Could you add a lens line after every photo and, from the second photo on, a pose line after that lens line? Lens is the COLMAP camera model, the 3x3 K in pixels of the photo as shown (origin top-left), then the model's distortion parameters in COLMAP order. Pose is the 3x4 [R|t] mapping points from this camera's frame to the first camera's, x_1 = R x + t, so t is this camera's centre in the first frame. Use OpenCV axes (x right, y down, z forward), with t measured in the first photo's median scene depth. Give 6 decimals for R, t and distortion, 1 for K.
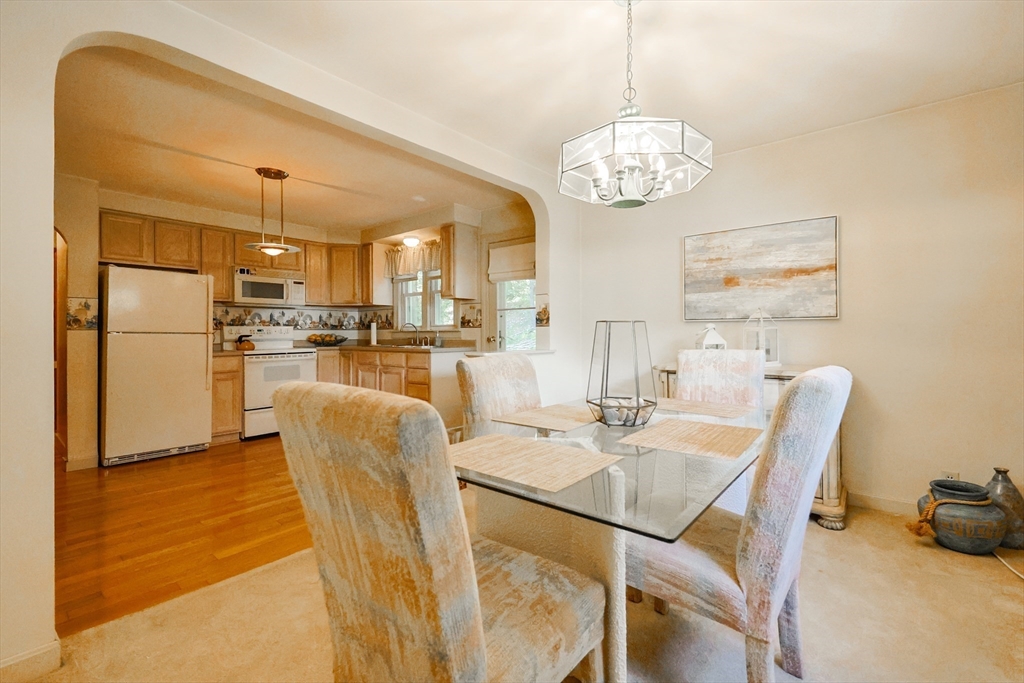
lens RADIAL K [[445.5, 0, 511.7], [0, 445.5, 330.1], [0, 0, 1]] dist [0.001521, -0.000420]
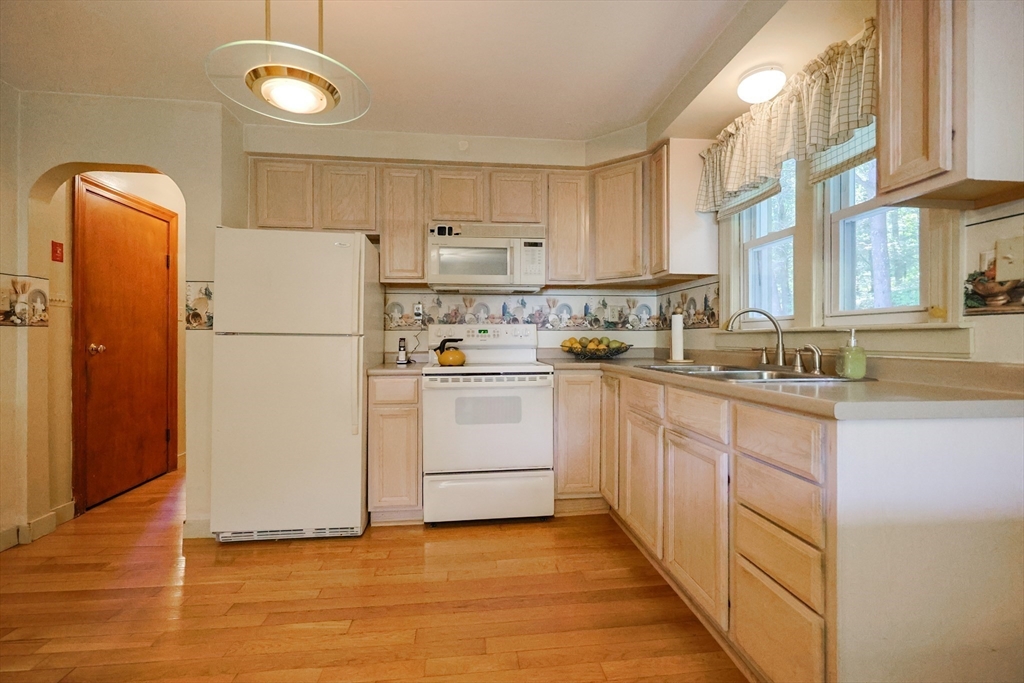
lens RADIAL K [[442.2, 0, 510.2], [0, 442.2, 339.1], [0, 0, 1]] dist [-0.000876, 0.000045]
pose [[0.716322, 0.006323, -0.697741, -0.121304], [0.000878, 0.999950, 0.009962, 0.005561], [0.697769, -0.007749, 0.716281, 0.607446]]
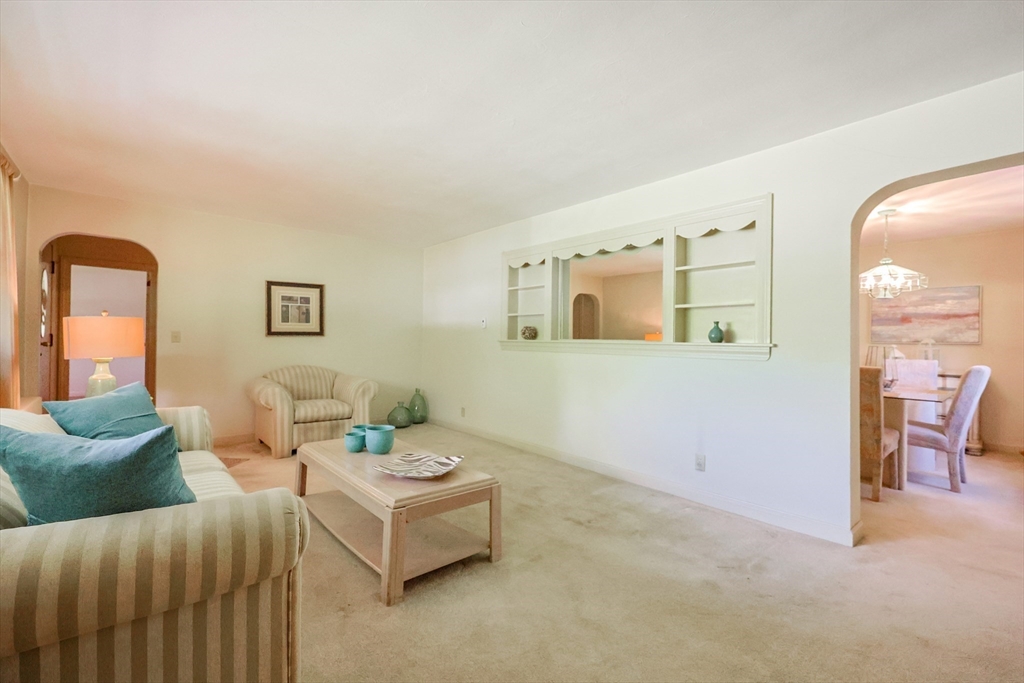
lens RADIAL K [[442.2, 0, 510.2], [0, 442.2, 339.1], [0, 0, 1]] dist [-0.000876, 0.000045]
pose [[0.985483, 0.020398, -0.168545, -0.423846], [-0.019544, 0.999786, 0.006725, -0.011426], [0.168646, -0.003334, 0.985671, -0.544952]]
